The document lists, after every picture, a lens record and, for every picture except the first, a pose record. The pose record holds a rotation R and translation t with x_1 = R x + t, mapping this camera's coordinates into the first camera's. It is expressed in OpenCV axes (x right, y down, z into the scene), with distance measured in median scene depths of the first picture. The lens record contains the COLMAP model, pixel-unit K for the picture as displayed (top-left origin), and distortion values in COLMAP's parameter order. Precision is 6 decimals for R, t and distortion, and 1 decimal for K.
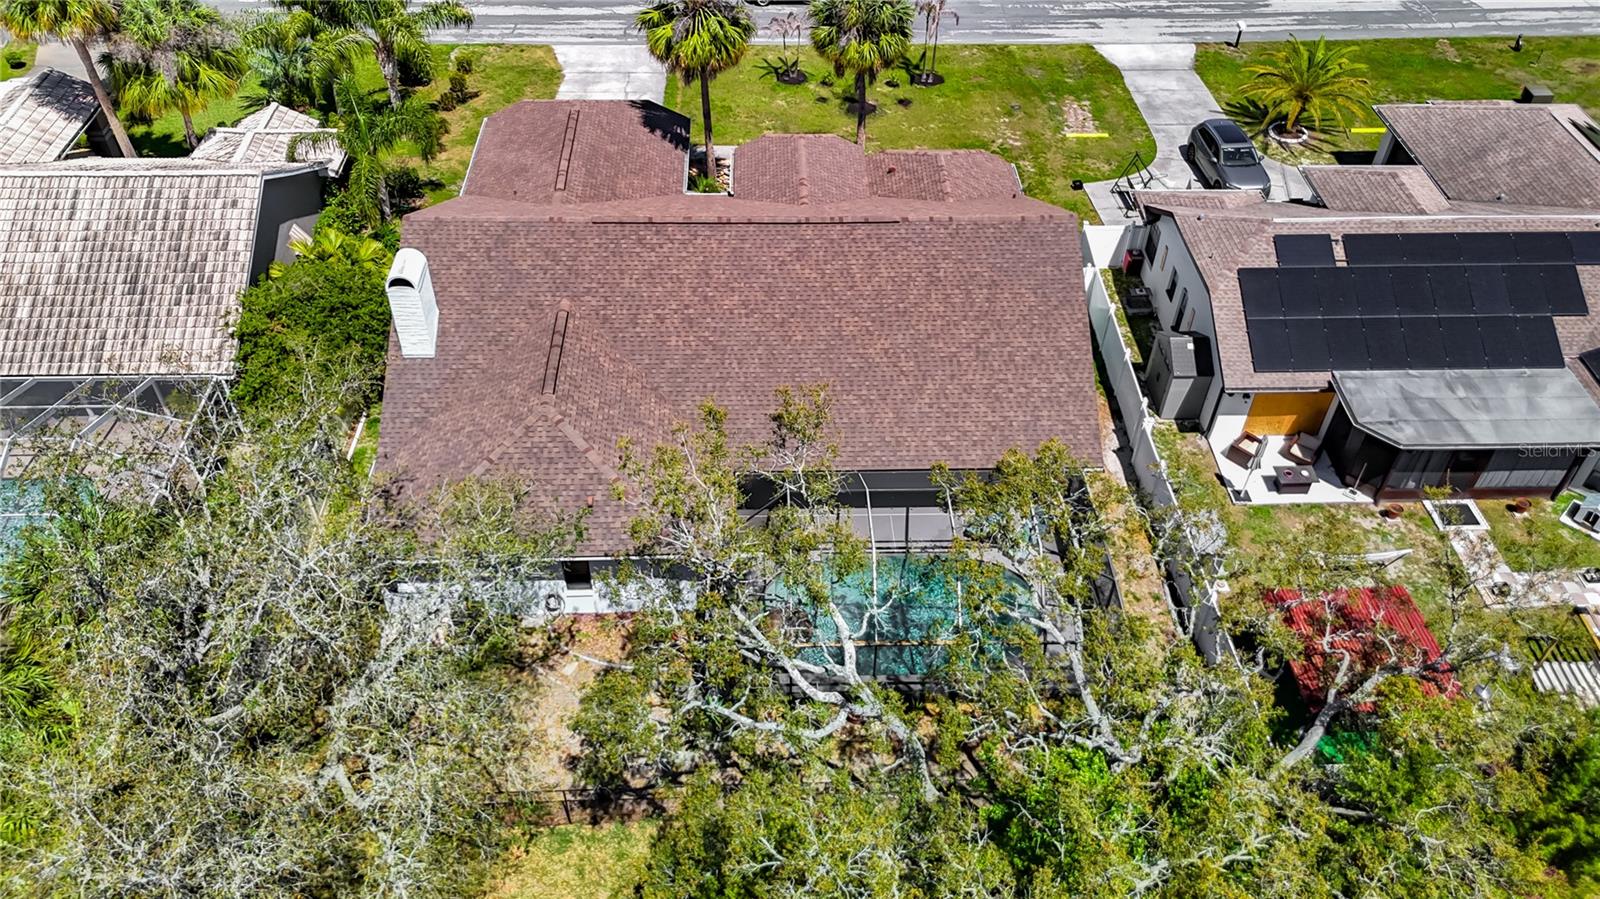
lens RADIAL K [[1180.6, 0, 801.3], [0, 1180.6, 442.4], [0, 0, 1]] dist [0.064964, -0.067694]
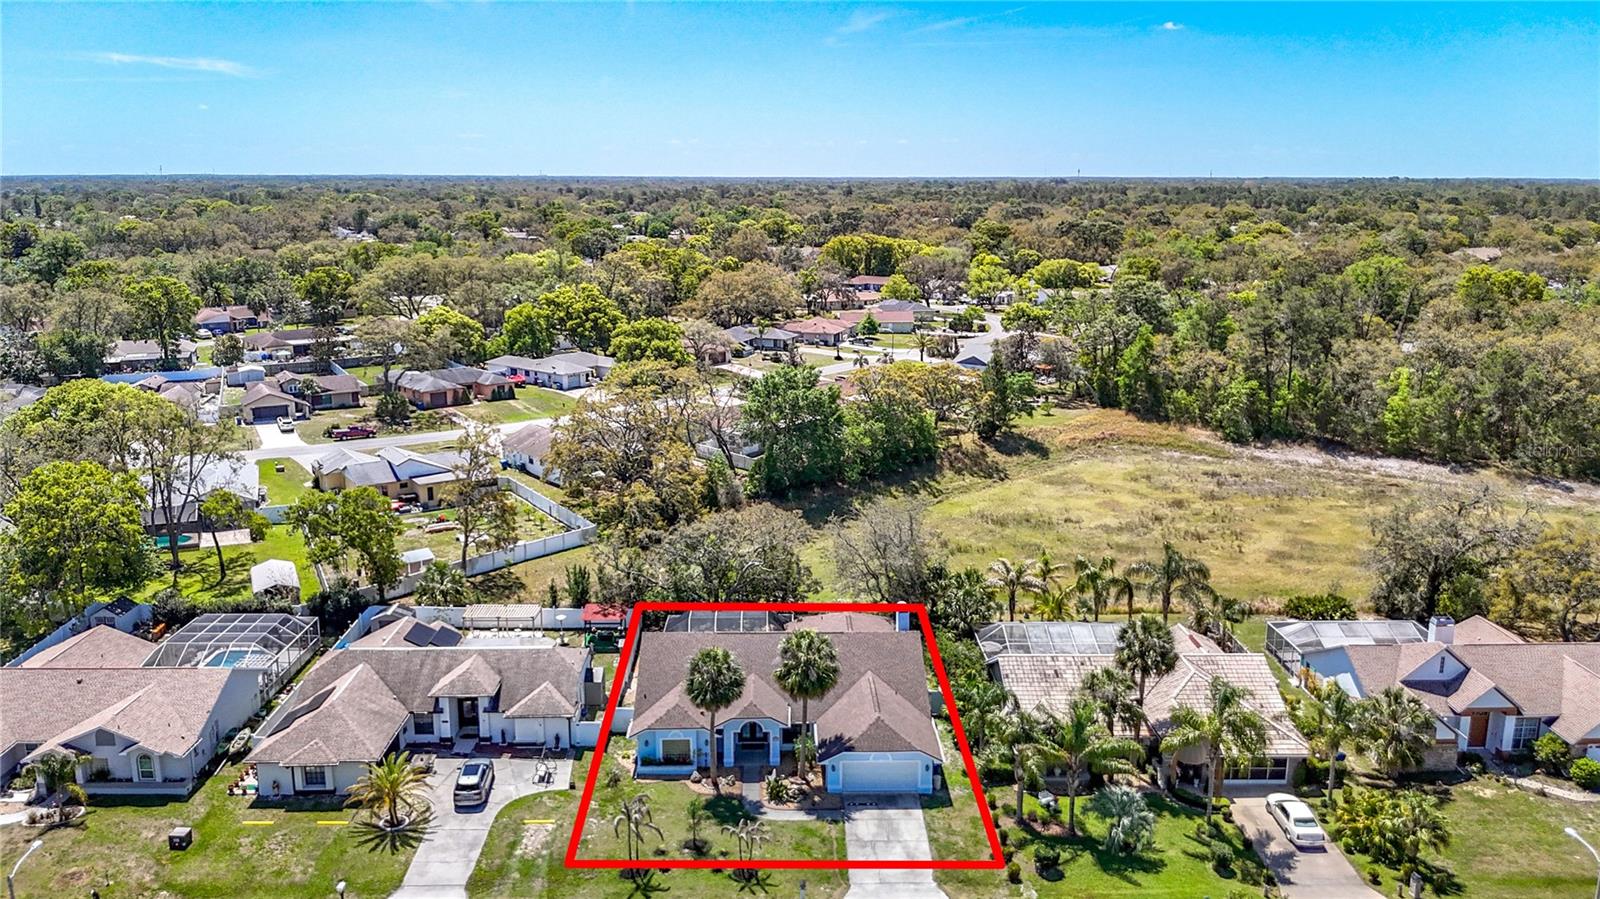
lens RADIAL K [[1180.6, 0, 801.3], [0, 1180.6, 442.4], [0, 0, 1]] dist [0.064964, -0.067694]
pose [[-0.999588, -0.026211, 0.011704, -0.099249], [-0.004411, 0.543147, 0.839626, -2.294773], [-0.028364, 0.839229, -0.543038, 1.882568]]
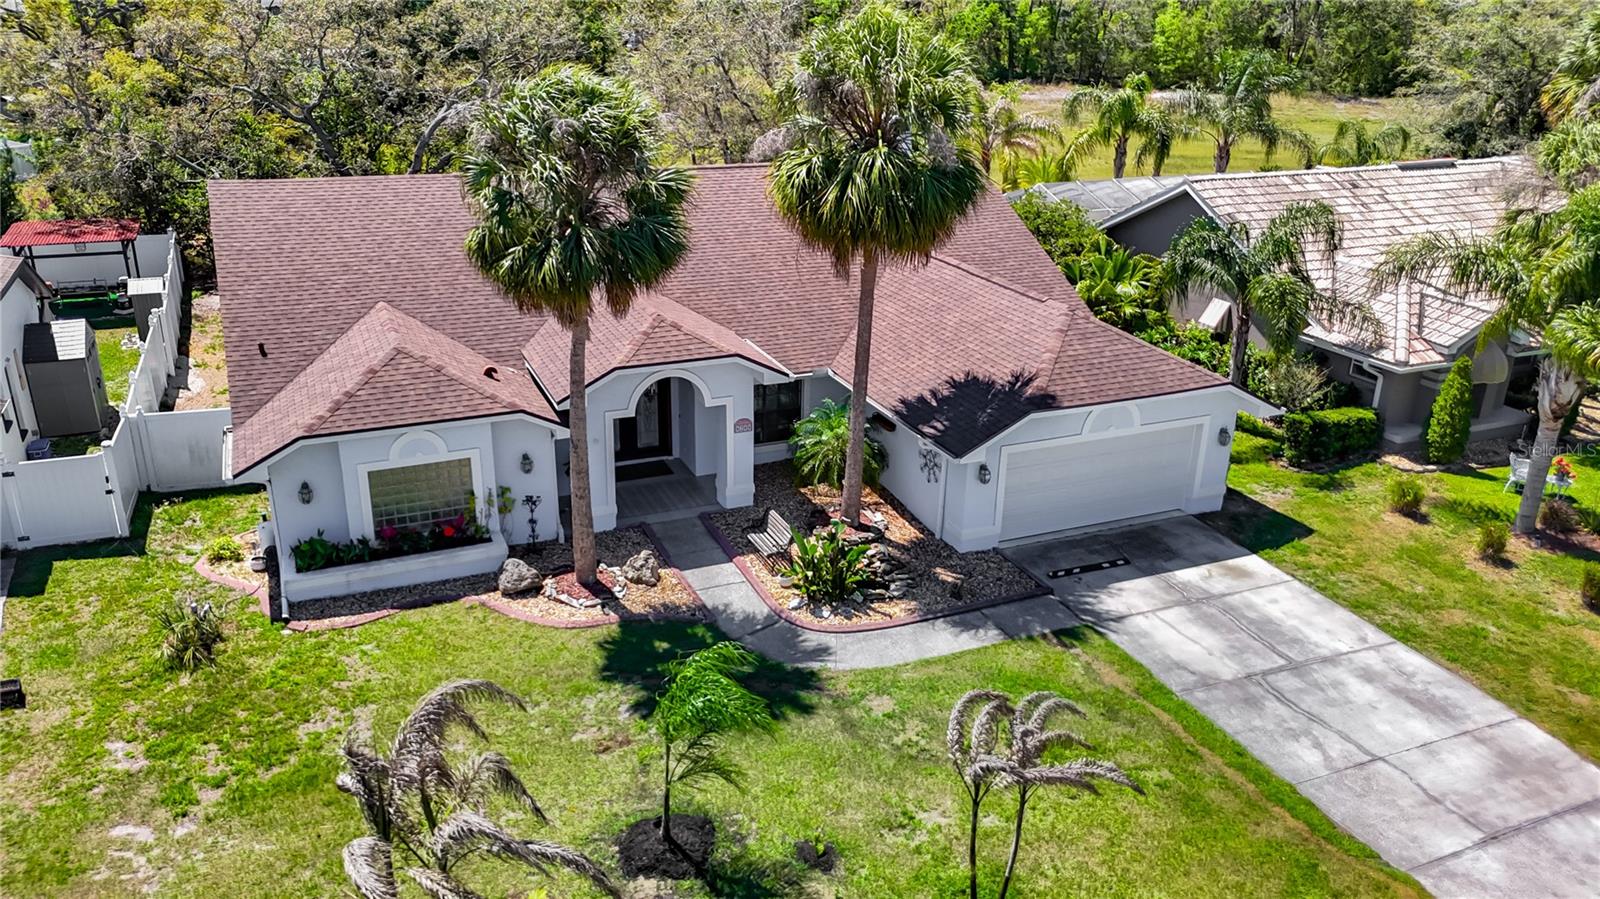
lens RADIAL K [[1180.6, 0, 801.3], [0, 1180.6, 442.4], [0, 0, 1]] dist [0.064964, -0.067694]
pose [[-0.931251, 0.095065, -0.351759, 0.159612], [-0.283844, 0.416067, 0.863899, -0.838154], [0.228482, 0.904351, -0.360479, 1.444152]]
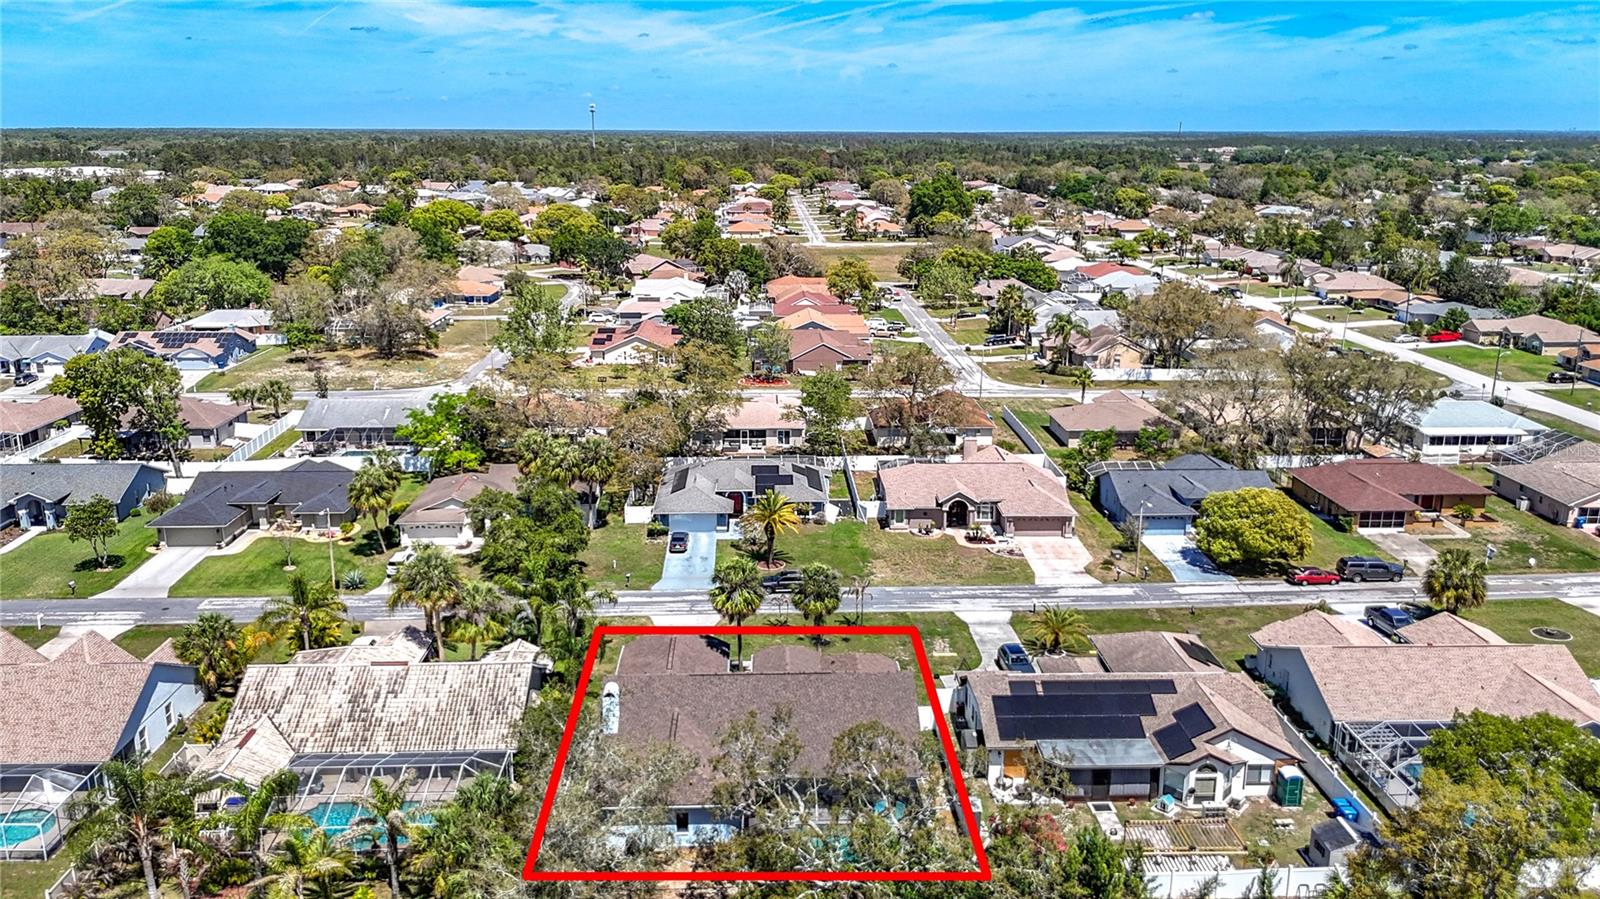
lens RADIAL K [[1180.6, 0, 801.3], [0, 1180.6, 442.4], [0, 0, 1]] dist [0.064964, -0.067694]
pose [[0.999900, -0.014141, -0.000746, 0.034465], [0.011980, 0.872834, -0.487869, 0.477345], [0.007551, 0.487811, 0.872916, -1.046125]]
